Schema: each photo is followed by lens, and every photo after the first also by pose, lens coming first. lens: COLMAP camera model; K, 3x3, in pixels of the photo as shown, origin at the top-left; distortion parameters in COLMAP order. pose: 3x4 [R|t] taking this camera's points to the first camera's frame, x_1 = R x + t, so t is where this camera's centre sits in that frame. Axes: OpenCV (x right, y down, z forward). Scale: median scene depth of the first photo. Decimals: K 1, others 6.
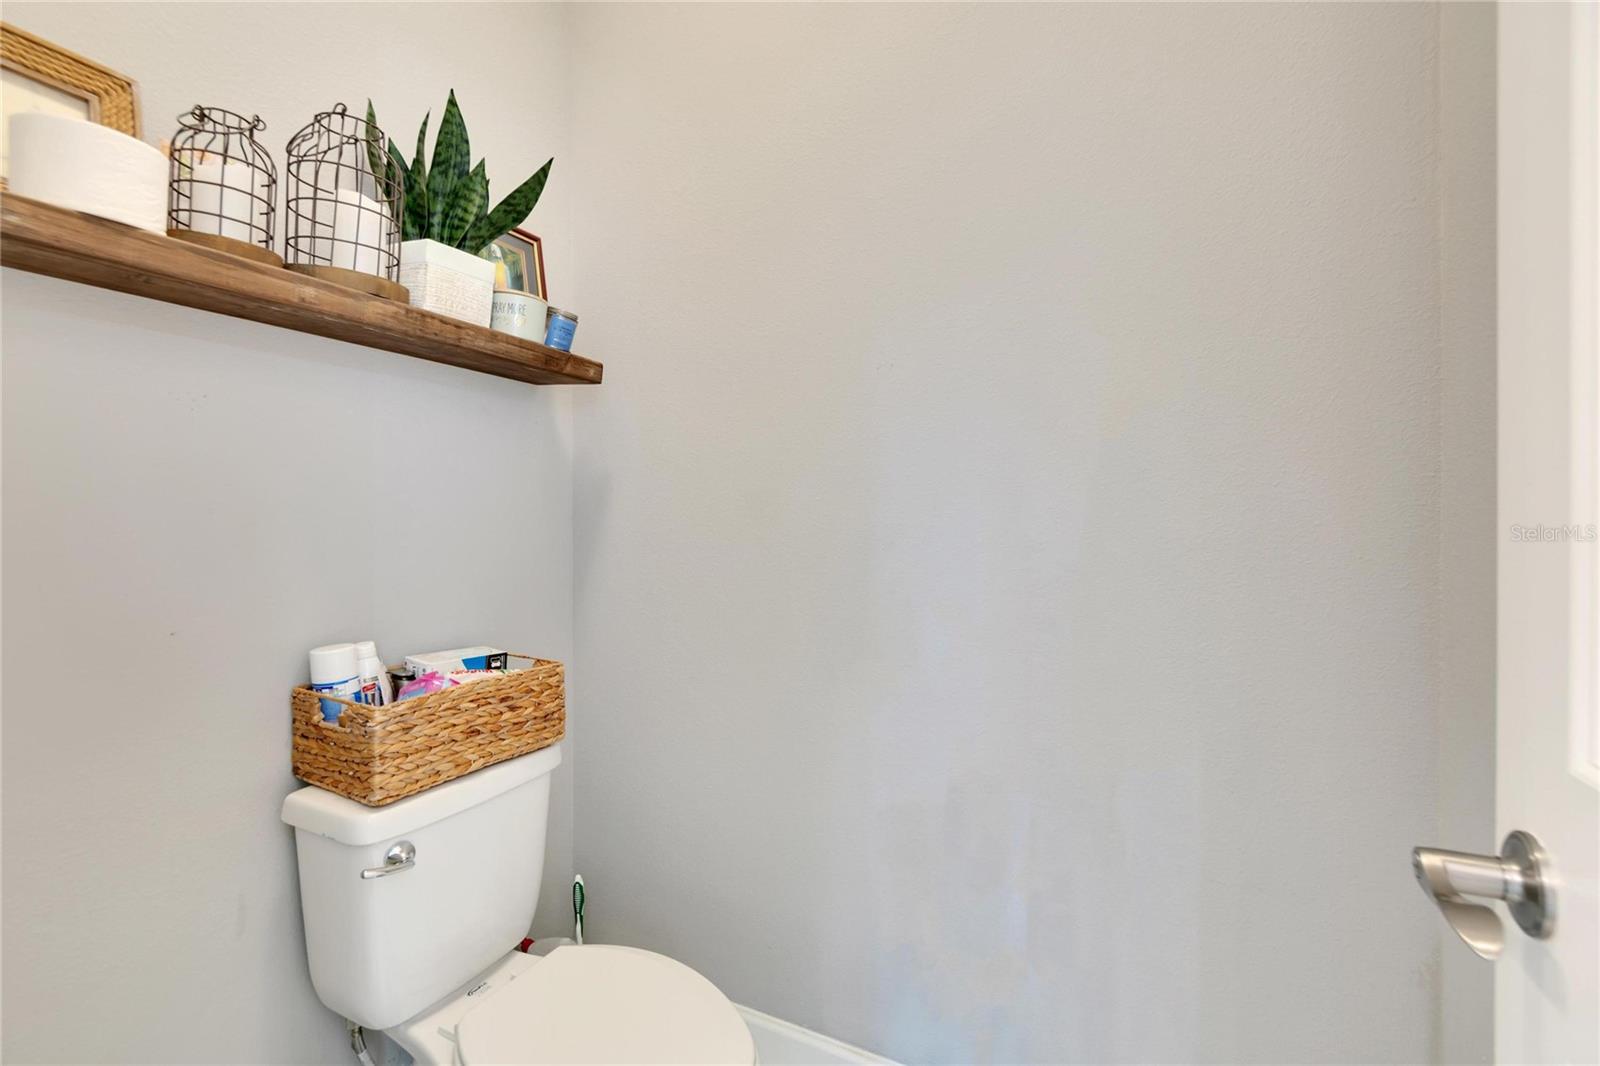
lens RADIAL K [[706.5, 0, 796.6], [0, 706.5, 525.7], [0, 0, 1]] dist [0.002131, 0.000217]
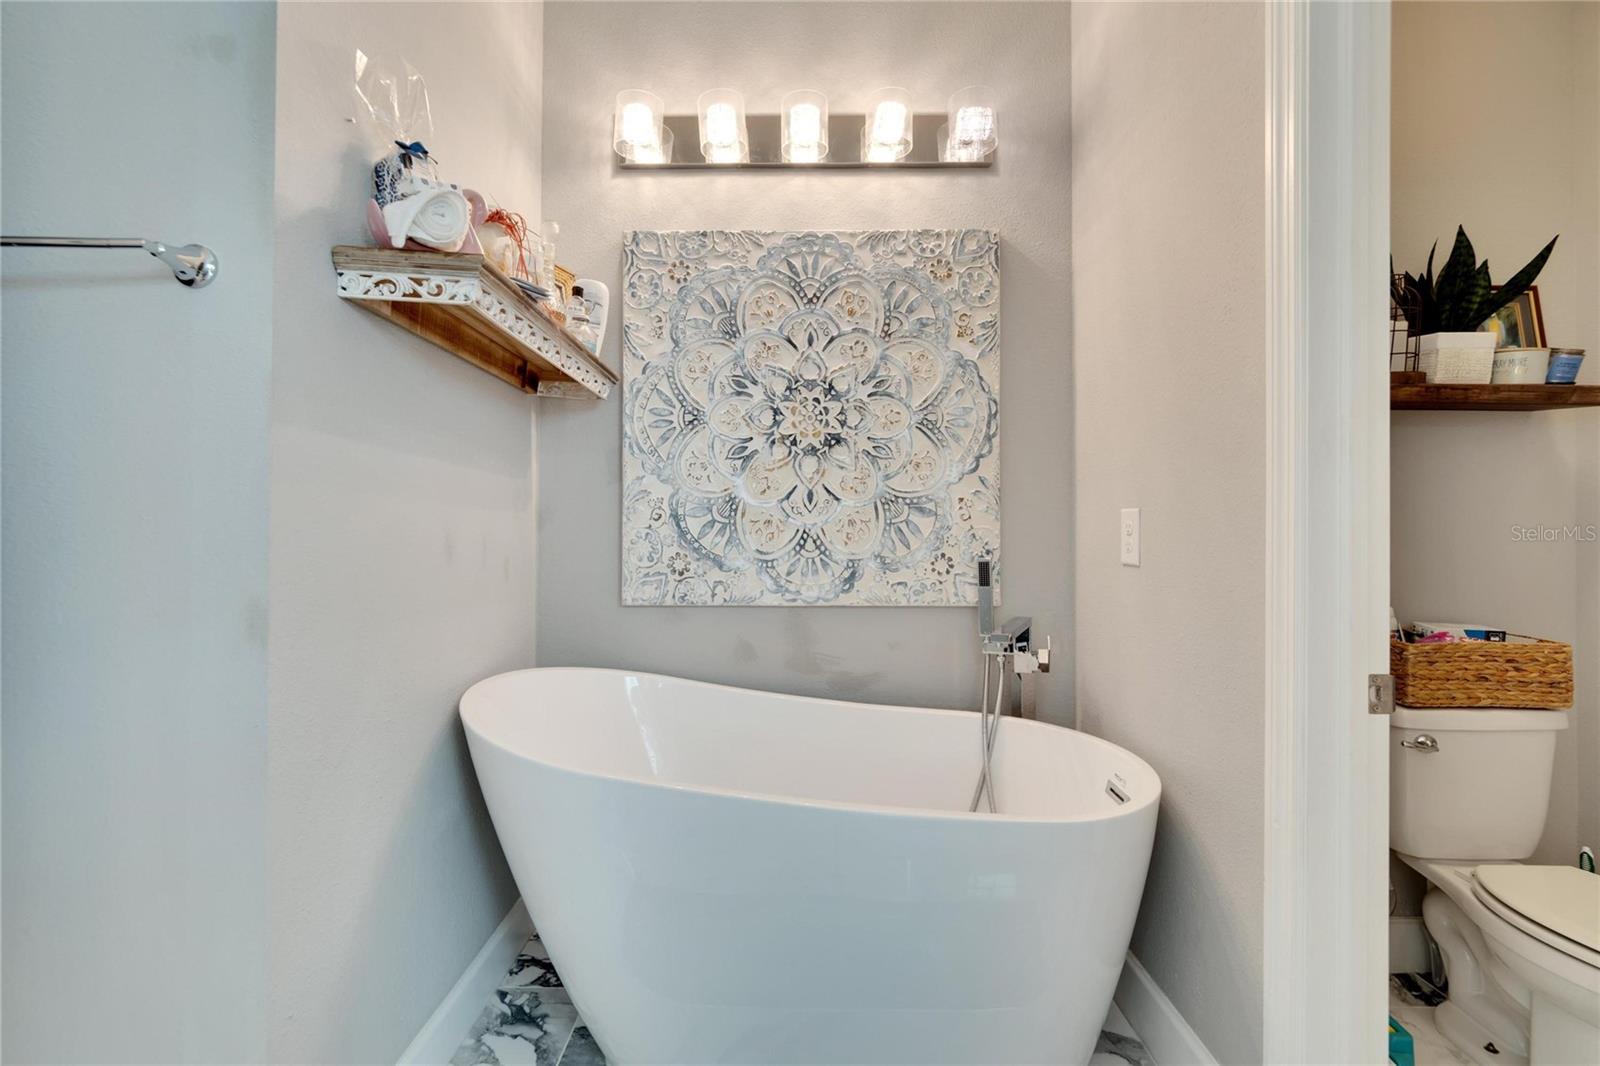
lens RADIAL K [[717.9, 0, 780.7], [0, 717.9, 516.1], [0, 0, 1]] dist [0.000585, 0.000385]
pose [[0.434122, -0.007267, -0.900825, 0.208284], [-0.009648, 0.999873, -0.012715, 0.002671], [0.900803, 0.014211, 0.433996, -0.814074]]
